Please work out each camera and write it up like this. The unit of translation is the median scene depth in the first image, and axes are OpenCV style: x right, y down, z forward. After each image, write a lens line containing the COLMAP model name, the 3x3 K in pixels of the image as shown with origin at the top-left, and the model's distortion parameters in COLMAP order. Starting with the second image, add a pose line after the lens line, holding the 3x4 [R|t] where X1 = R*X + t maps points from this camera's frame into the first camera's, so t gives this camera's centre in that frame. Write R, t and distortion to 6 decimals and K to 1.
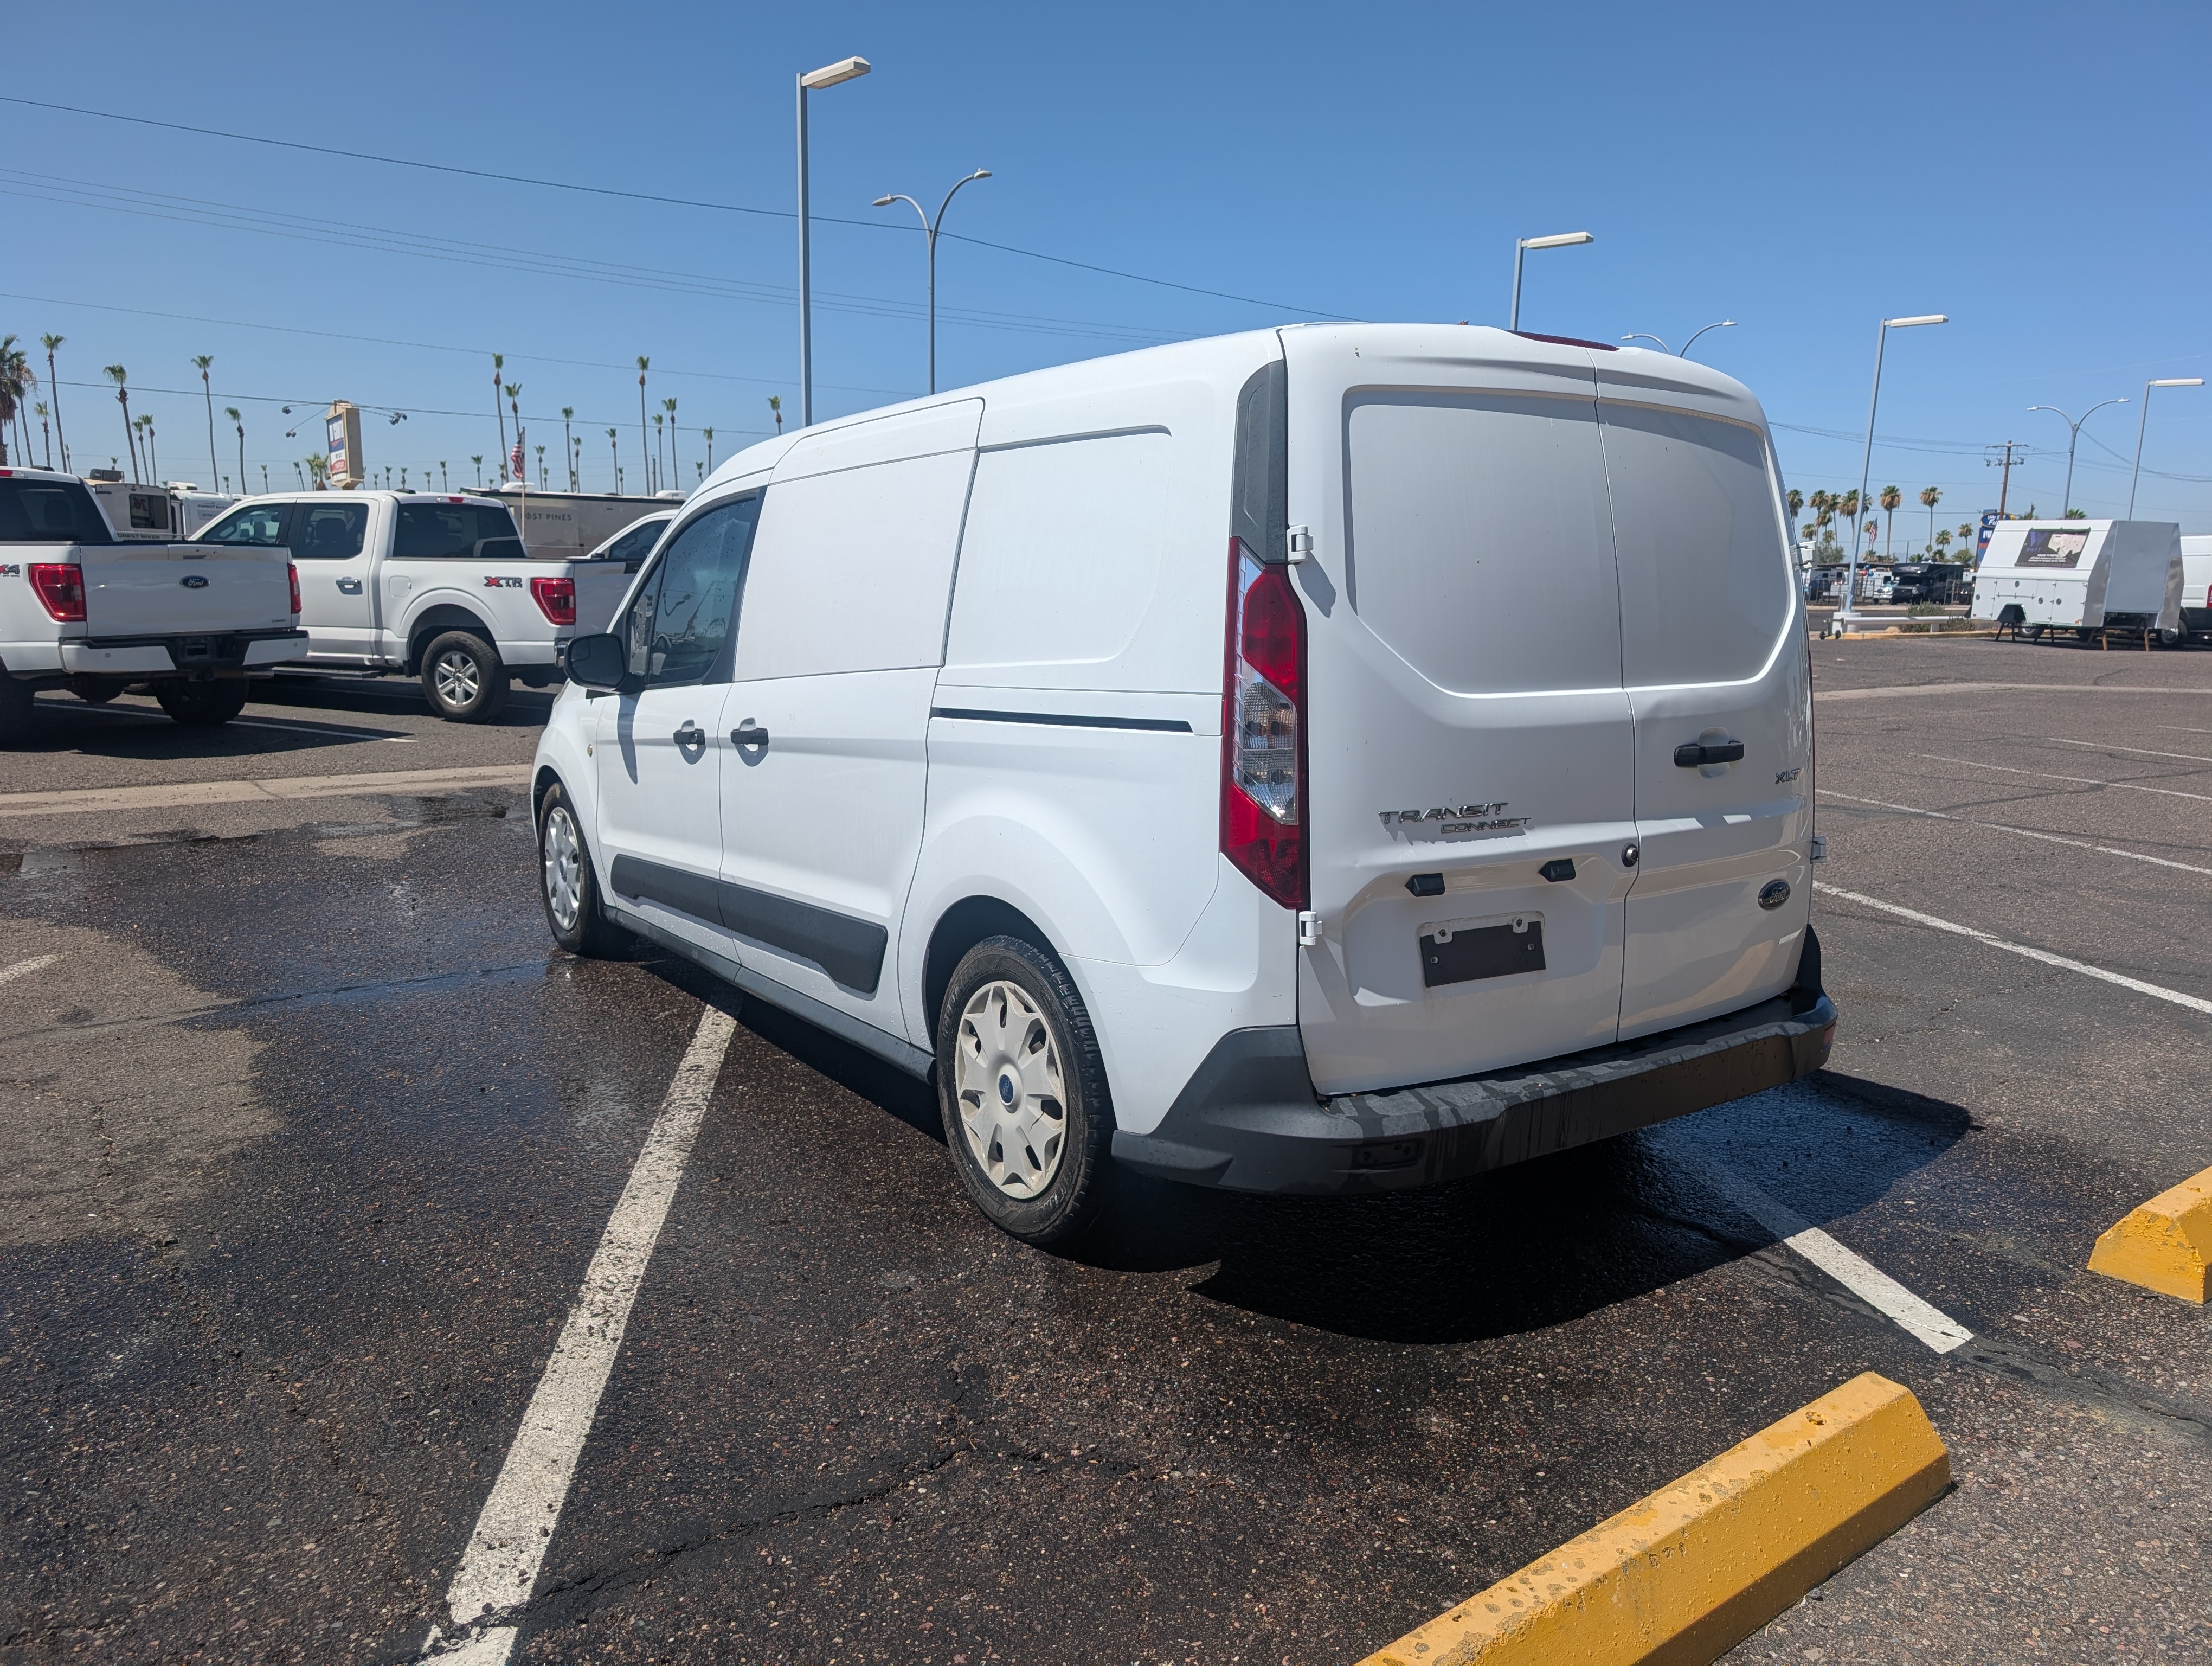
lens RADIAL K [[1593.8, 0, 1109.3], [0, 1593.8, 862.2], [0, 0, 1]] dist [0.015589, -0.015231]
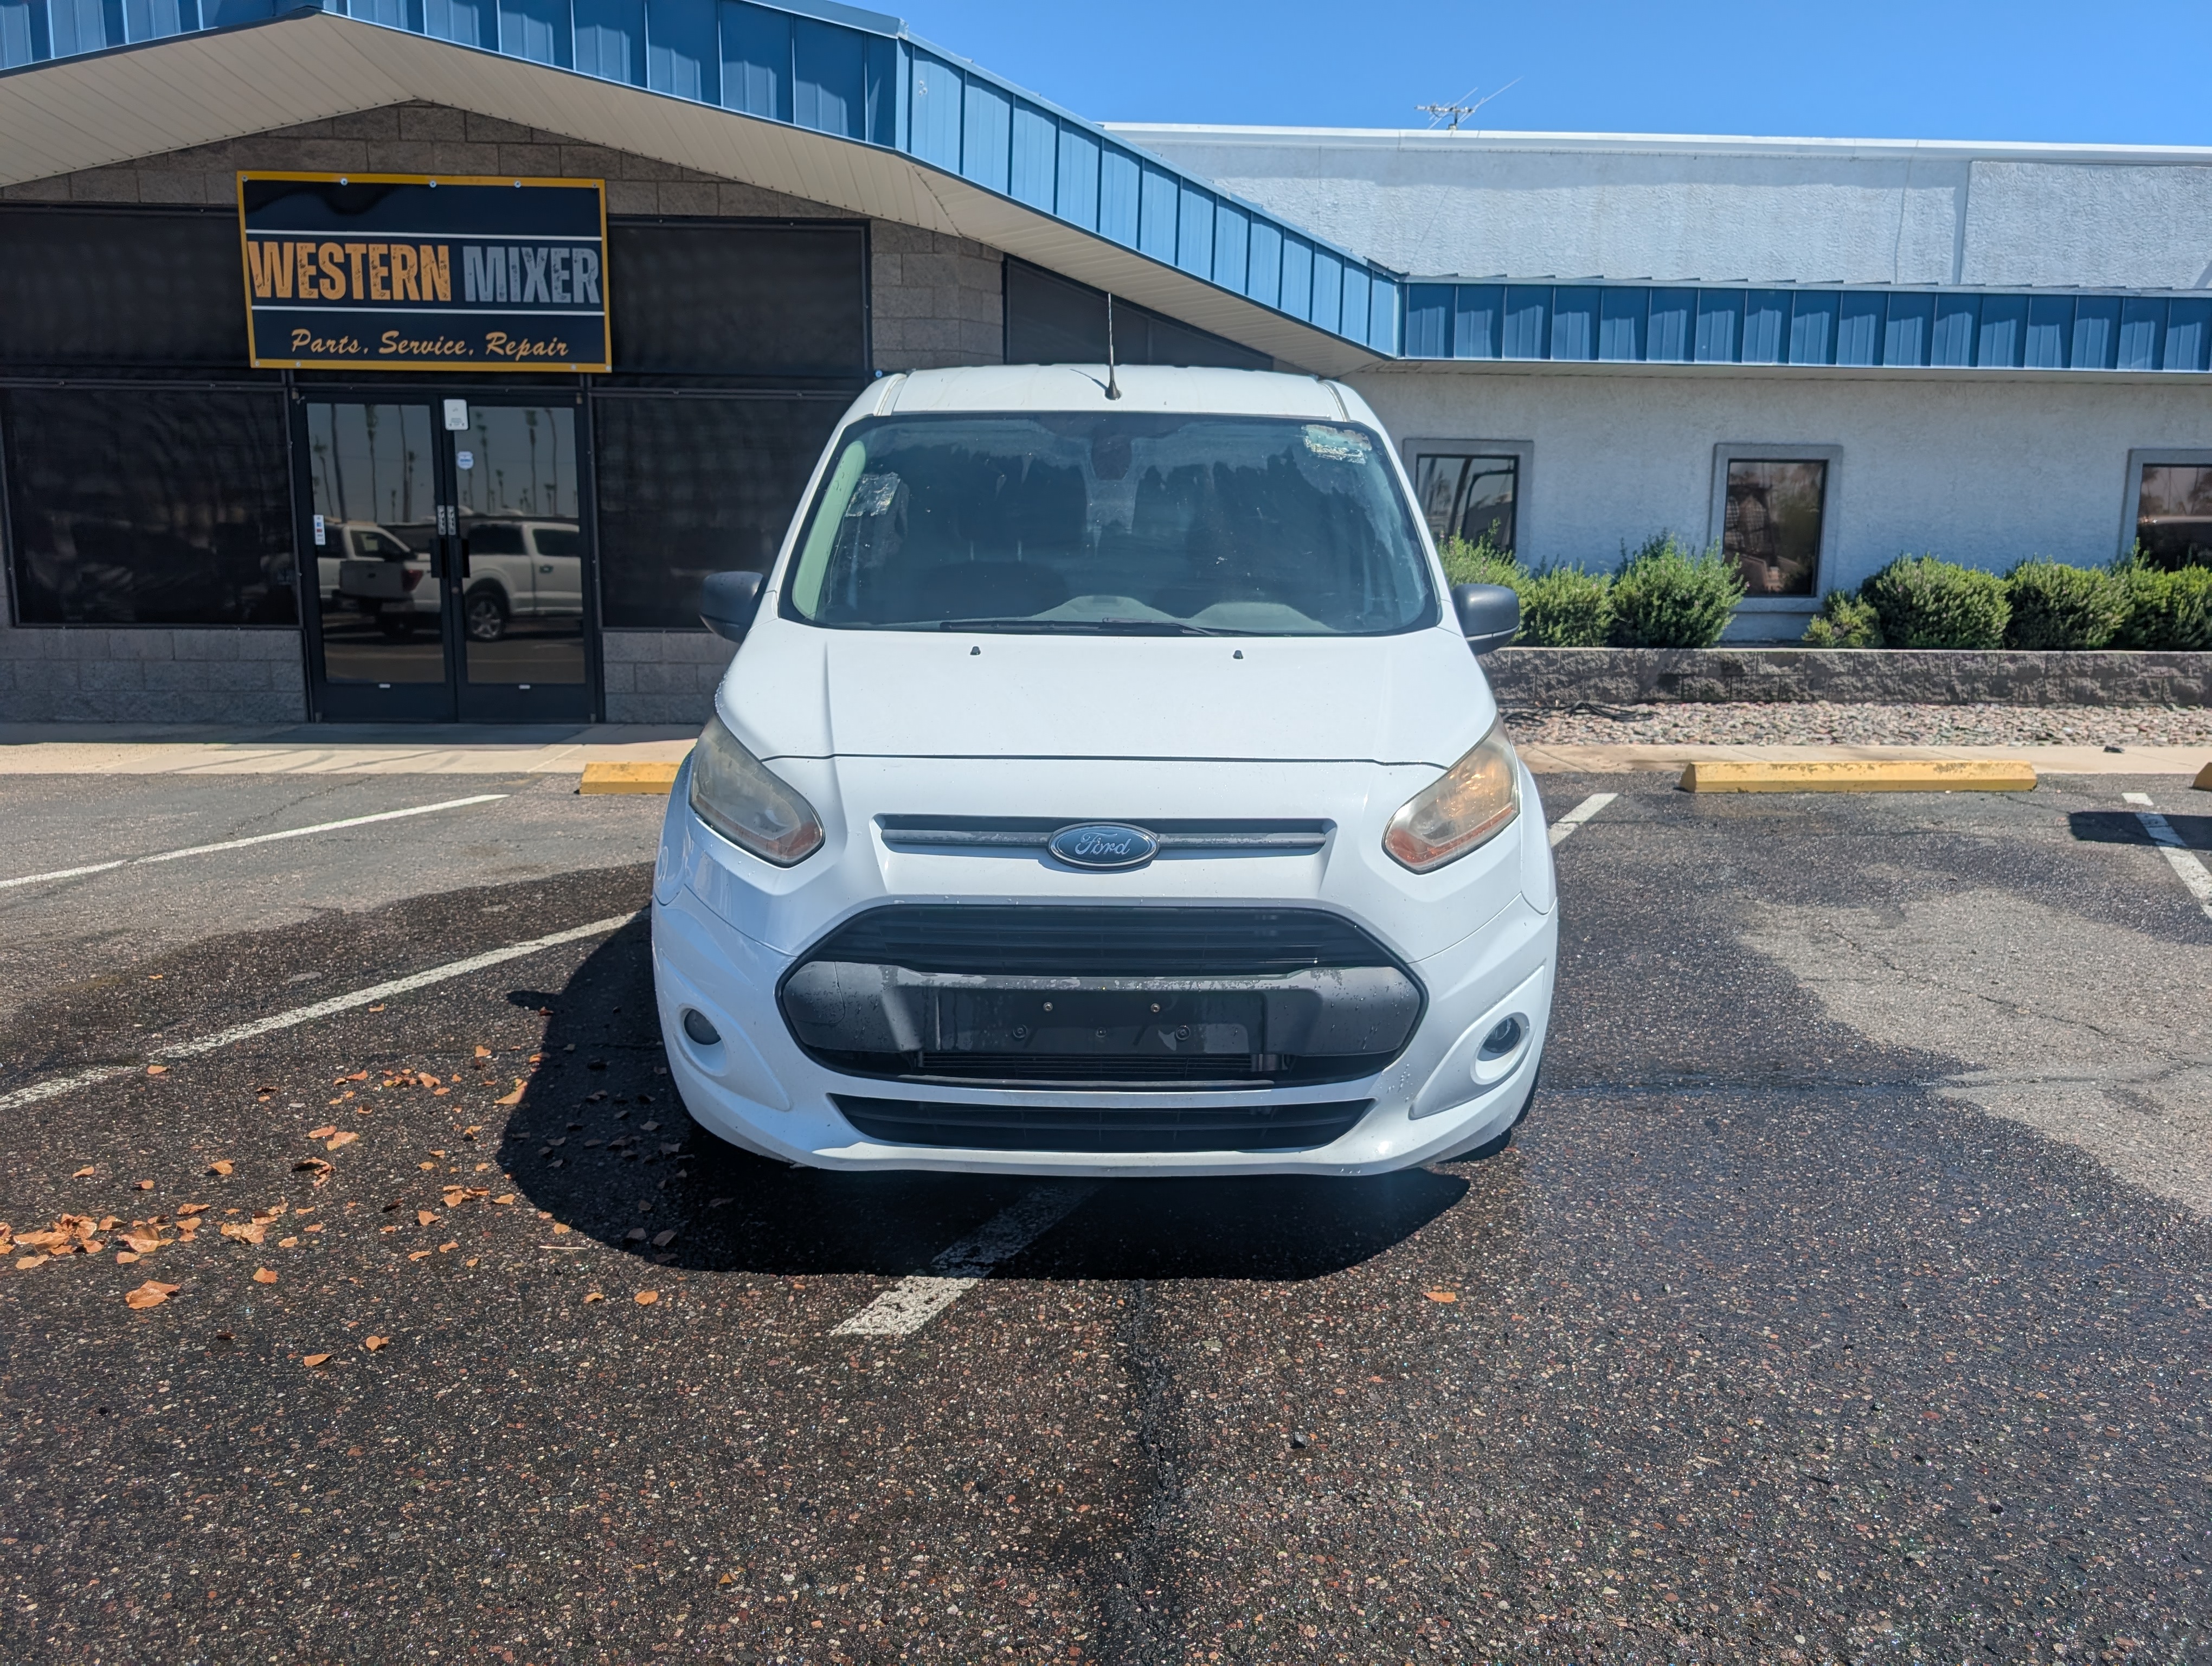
lens RADIAL K [[1593.8, 0, 1121.0], [0, 1593.8, 836.6], [0, 0, 1]] dist [0.015589, -0.015231]
pose [[-0.822941, -0.120294, 0.555245, -0.944219], [0.079046, 0.943577, 0.321581, -0.441015], [-0.562601, 0.308532, -0.767000, 2.616996]]
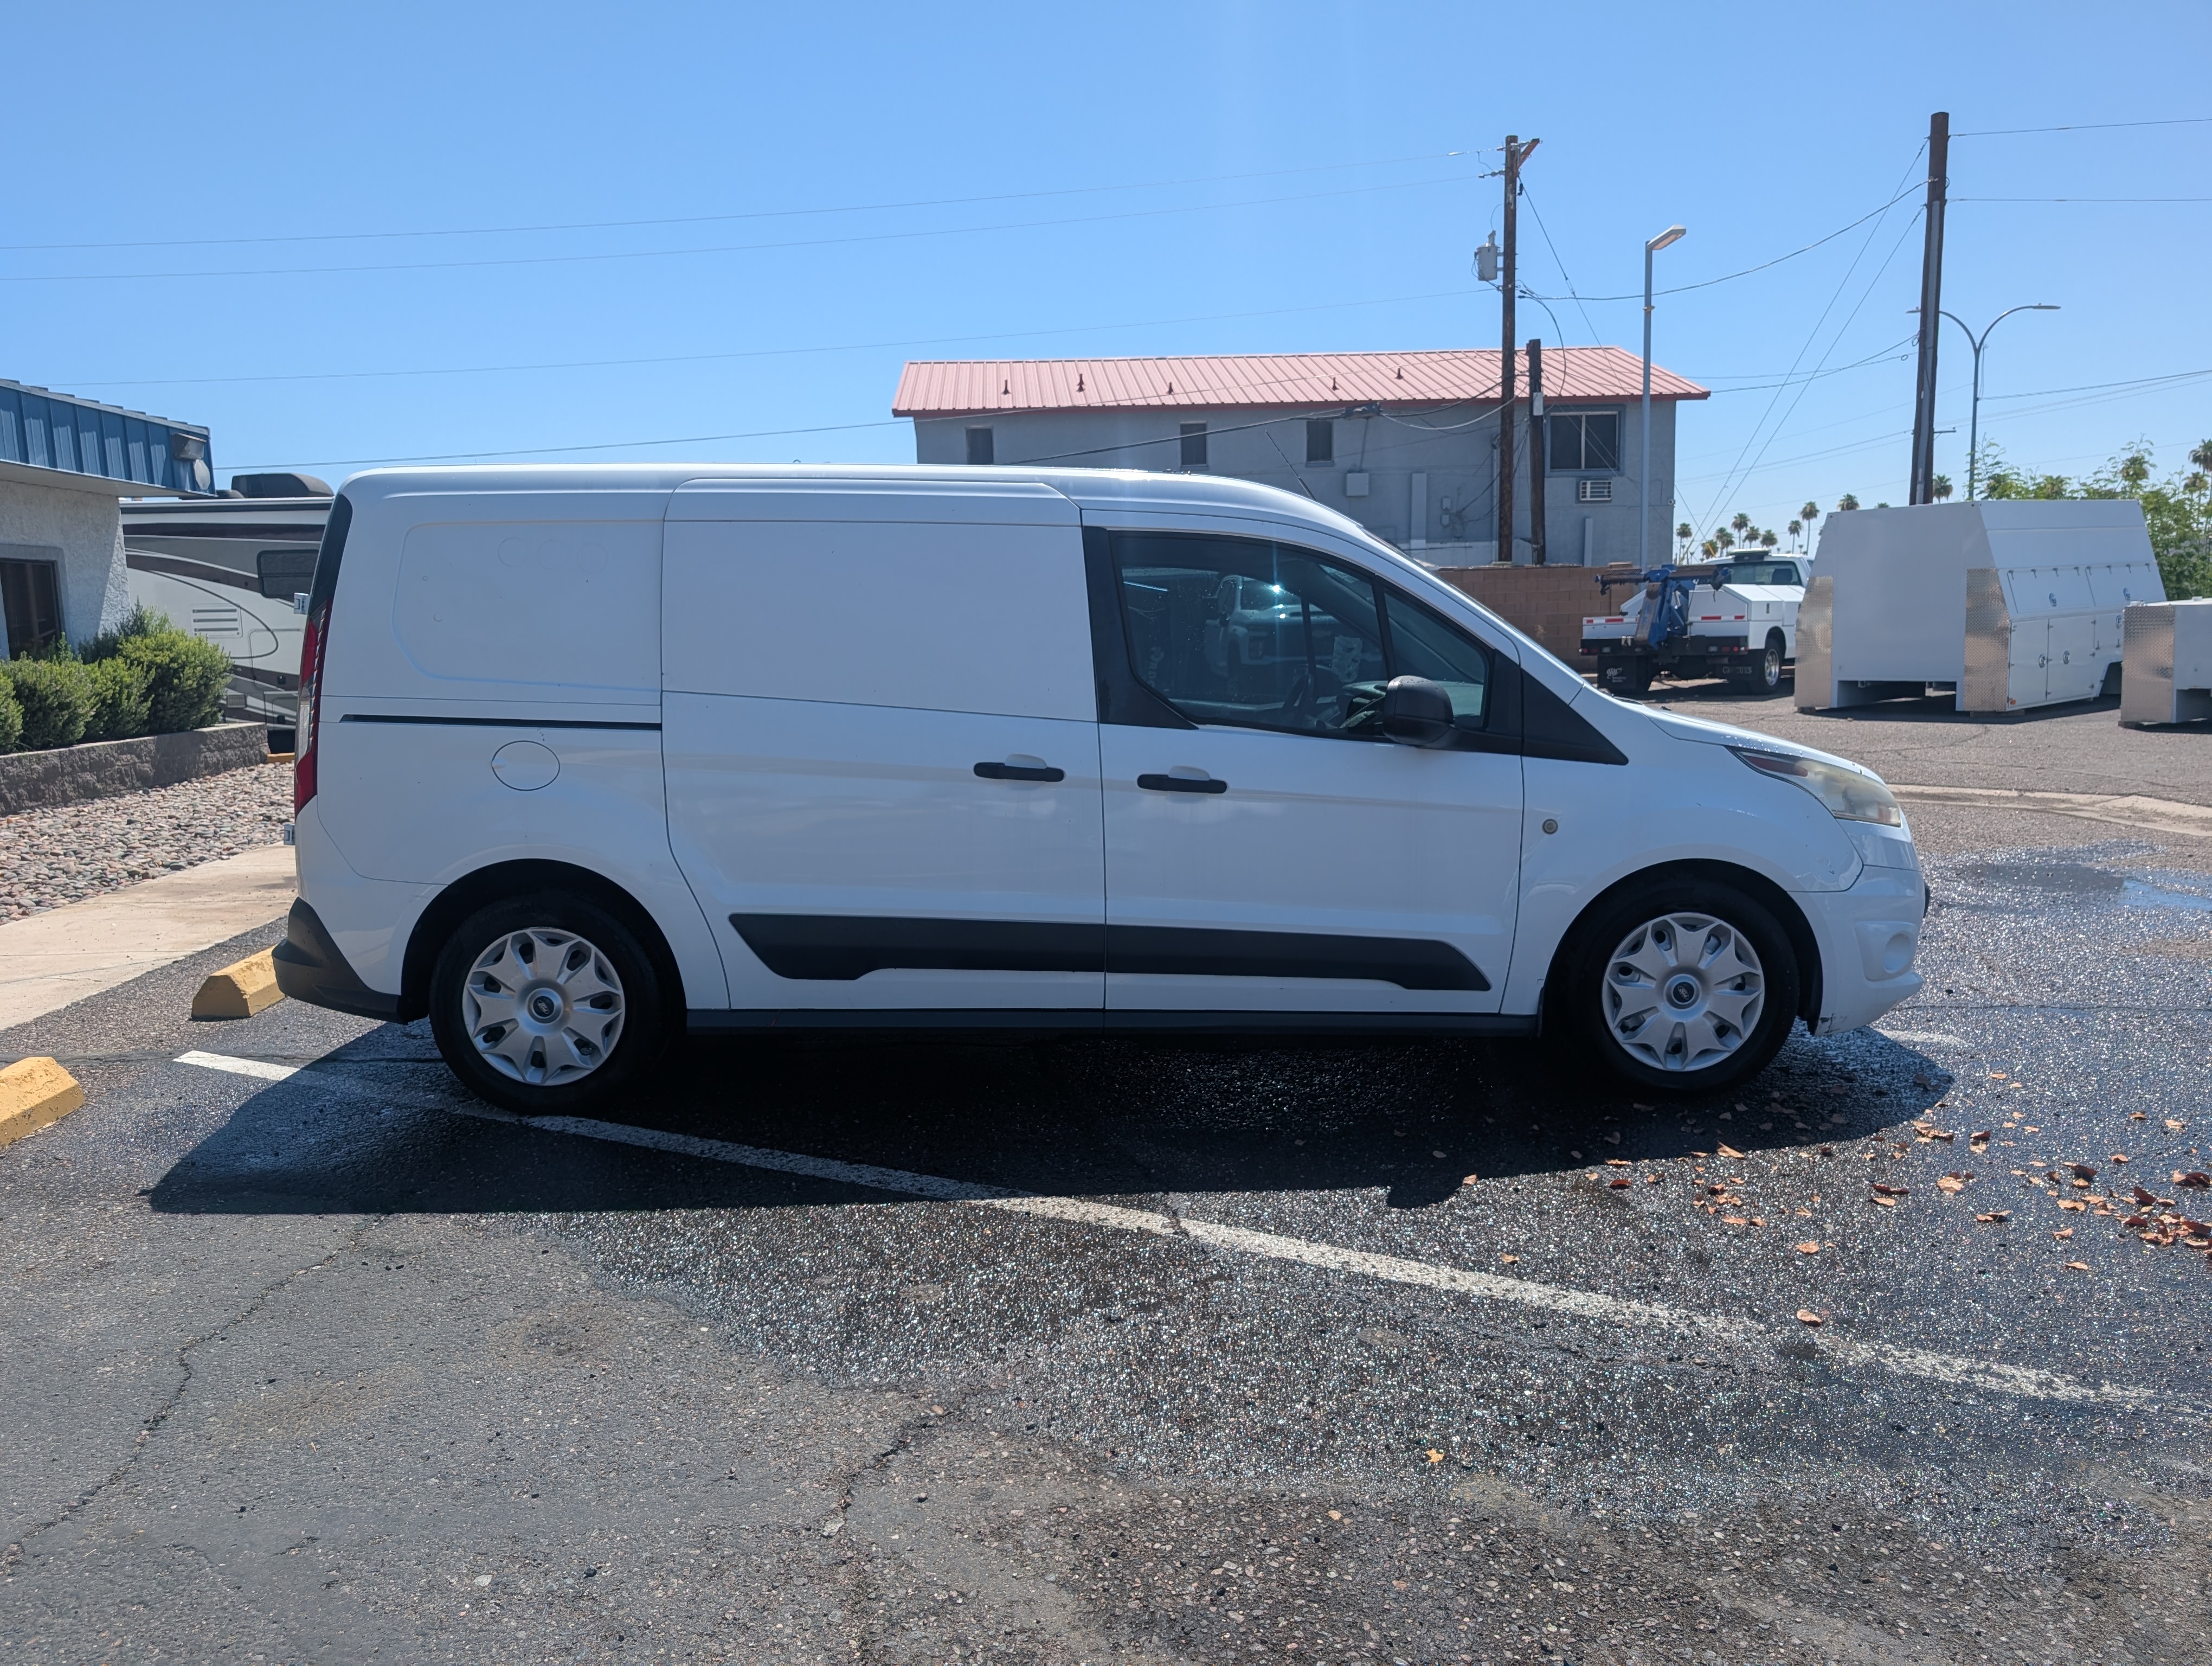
lens RADIAL K [[1593.8, 0, 1100.2], [0, 1593.8, 836.8], [0, 0, 1]] dist [0.015589, -0.015231]
pose [[-0.565724, 0.105287, -0.817845, 1.155543], [-0.133035, 0.967168, 0.216534, -0.378119], [0.813792, 0.231301, -0.533144, 2.274298]]
